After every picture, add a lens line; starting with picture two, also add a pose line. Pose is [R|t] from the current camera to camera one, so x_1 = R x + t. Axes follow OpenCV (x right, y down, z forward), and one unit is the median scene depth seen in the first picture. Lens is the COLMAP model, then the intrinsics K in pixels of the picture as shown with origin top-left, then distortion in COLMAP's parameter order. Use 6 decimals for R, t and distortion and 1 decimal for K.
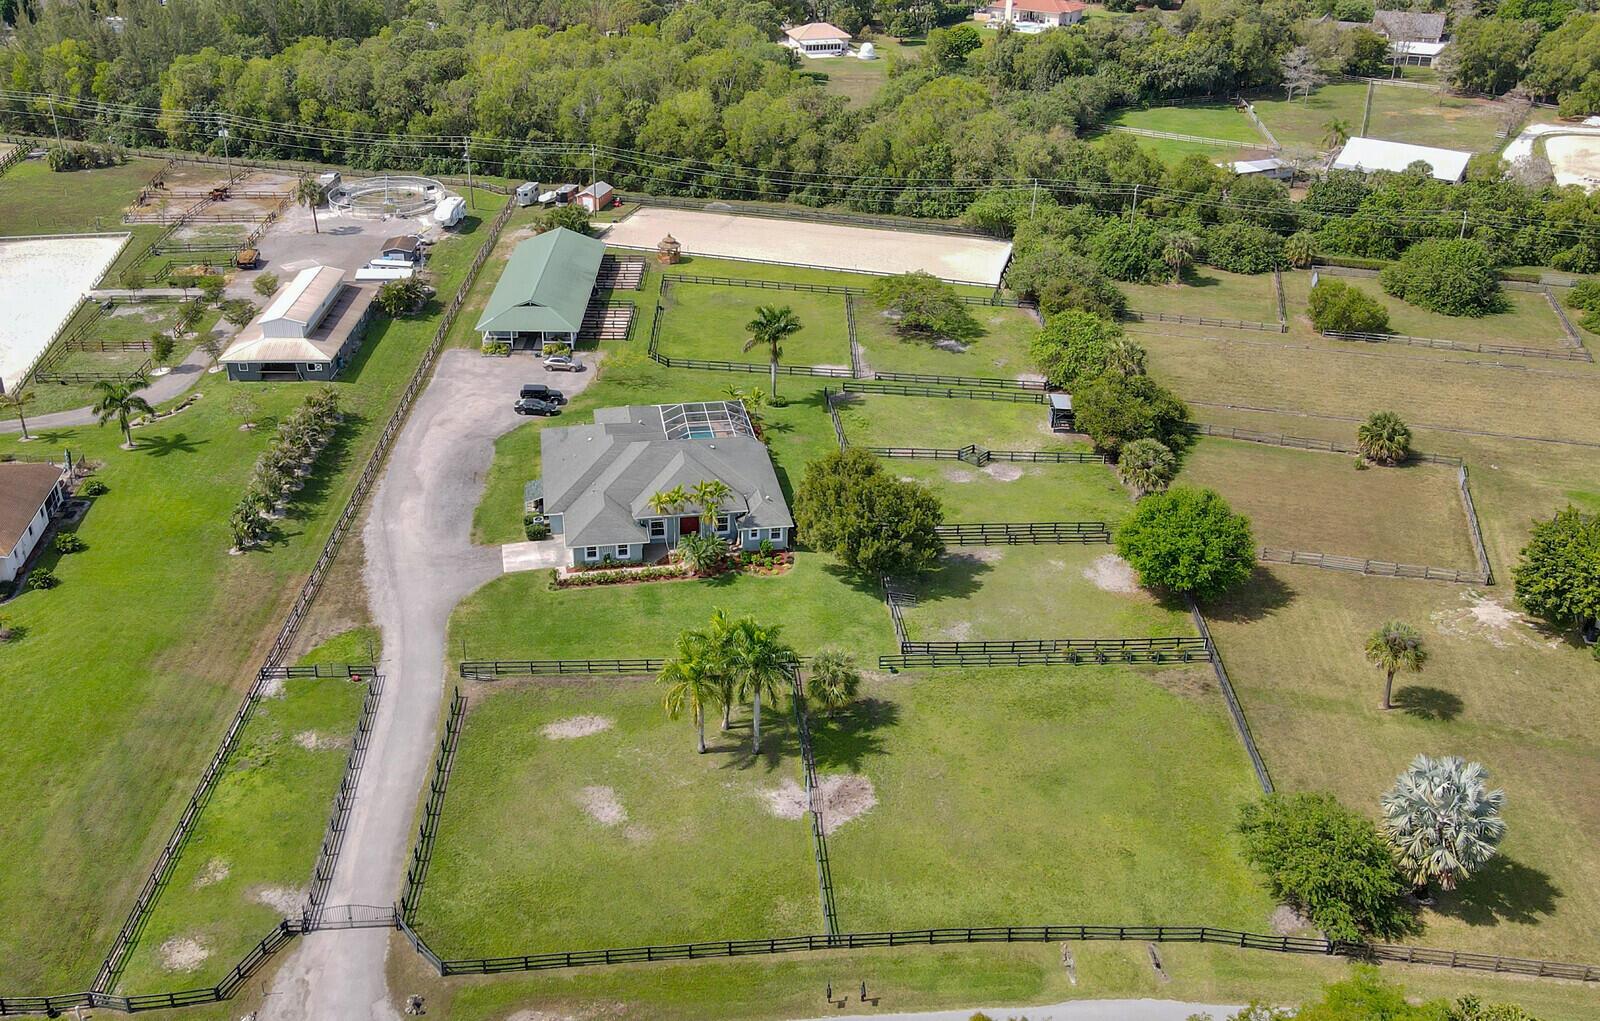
lens RADIAL K [[1395.9, 0, 728.9], [0, 1395.9, 509.4], [0, 0, 1]] dist [-0.003023, -0.002224]
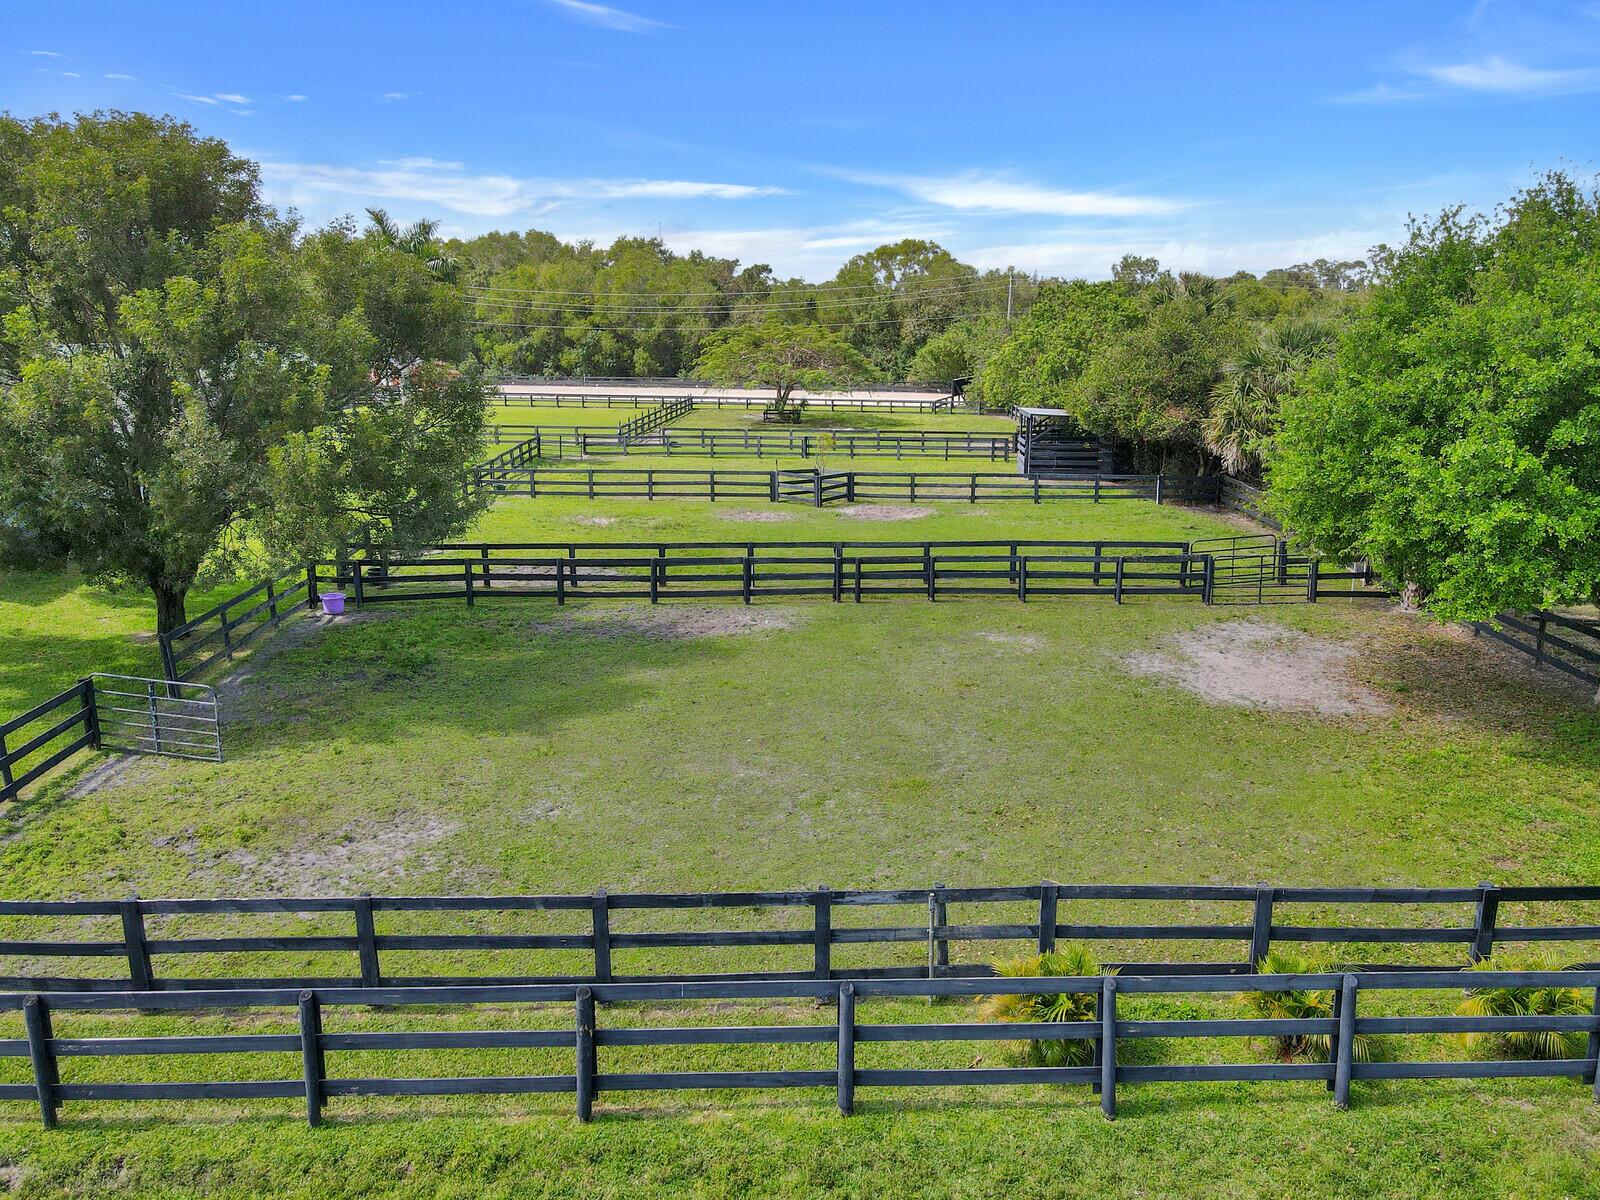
lens RADIAL K [[1186.3, 0, 800.0], [0, 1186.3, 600.0], [0, 0, 1]] dist [-0.013057, 0.070320]
pose [[0.999959, -0.000929, -0.009027, 0.203160], [-0.001509, 0.963891, -0.266292, 0.088294], [0.008948, 0.266295, 0.963850, 0.811909]]
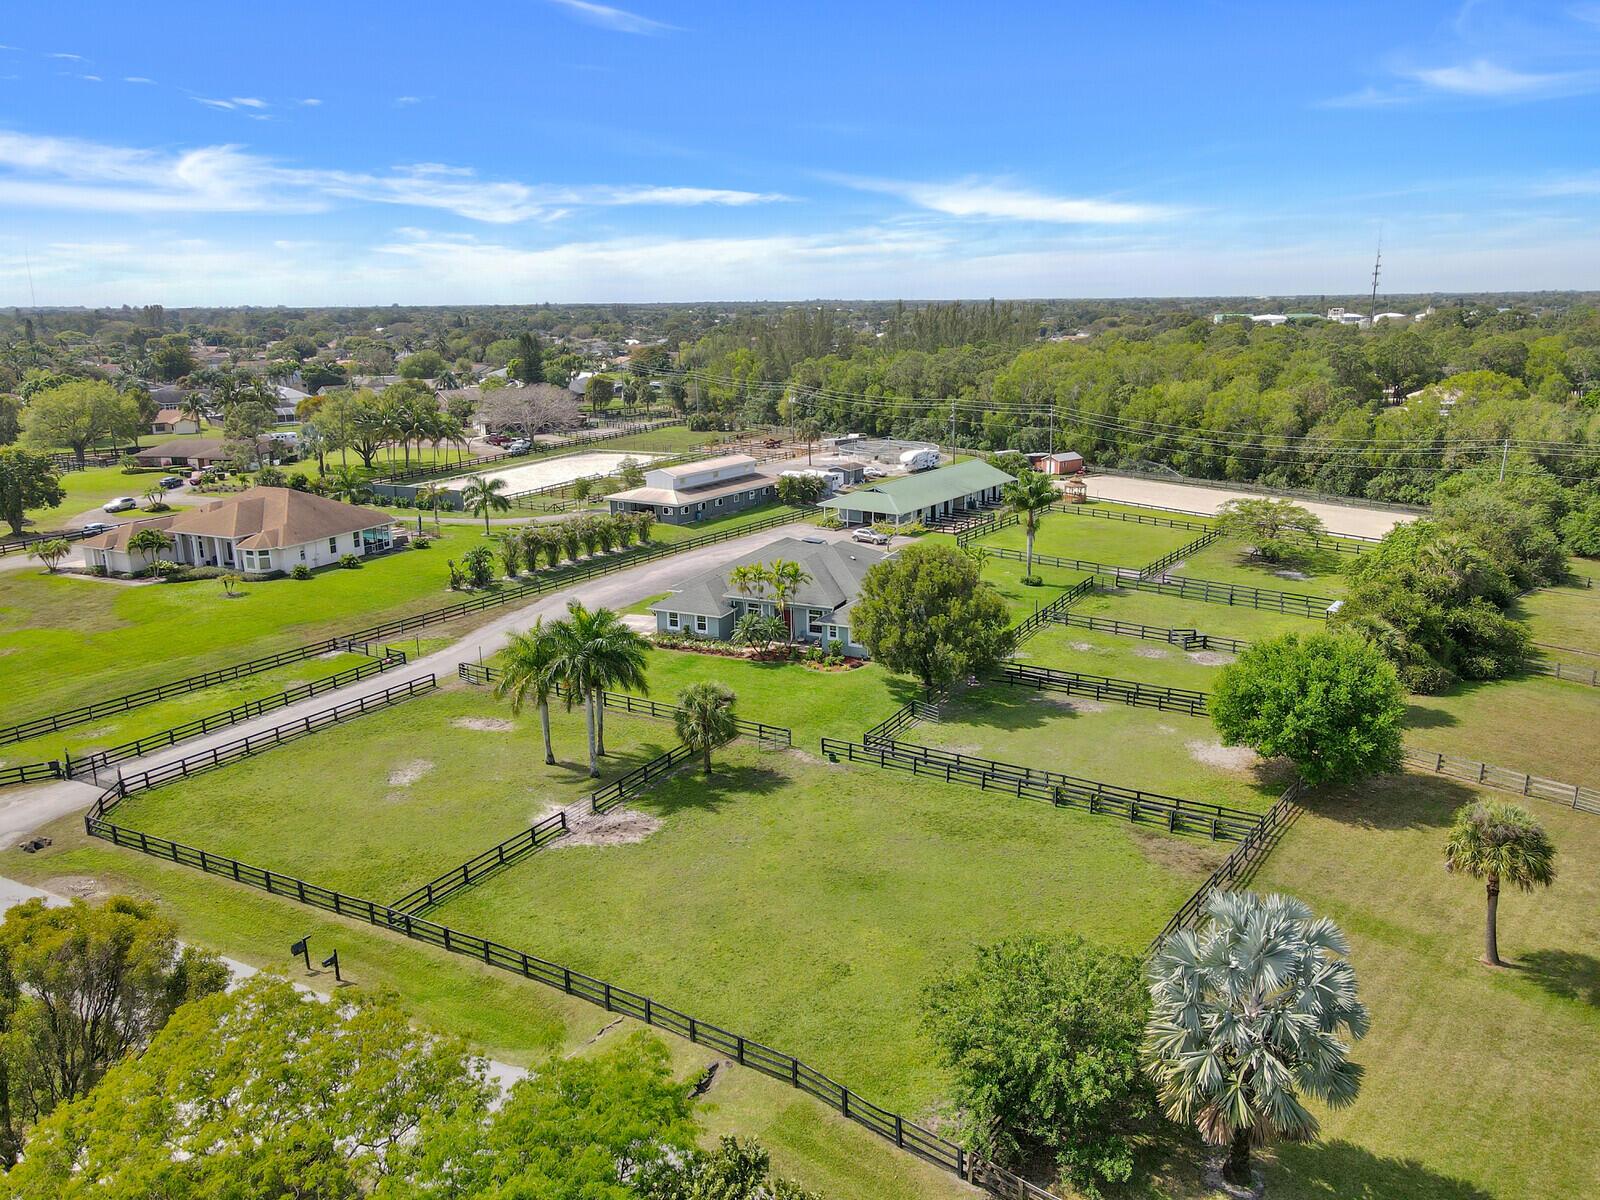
lens RADIAL K [[1186.3, 0, 800.0], [0, 1186.3, 600.0], [0, 0, 1]] dist [-0.013057, 0.070320]
pose [[0.837052, 0.127017, -0.532175, 0.410009], [-0.251736, 0.953016, -0.168491, 0.133073], [0.485770, 0.275004, 0.829699, 0.350954]]
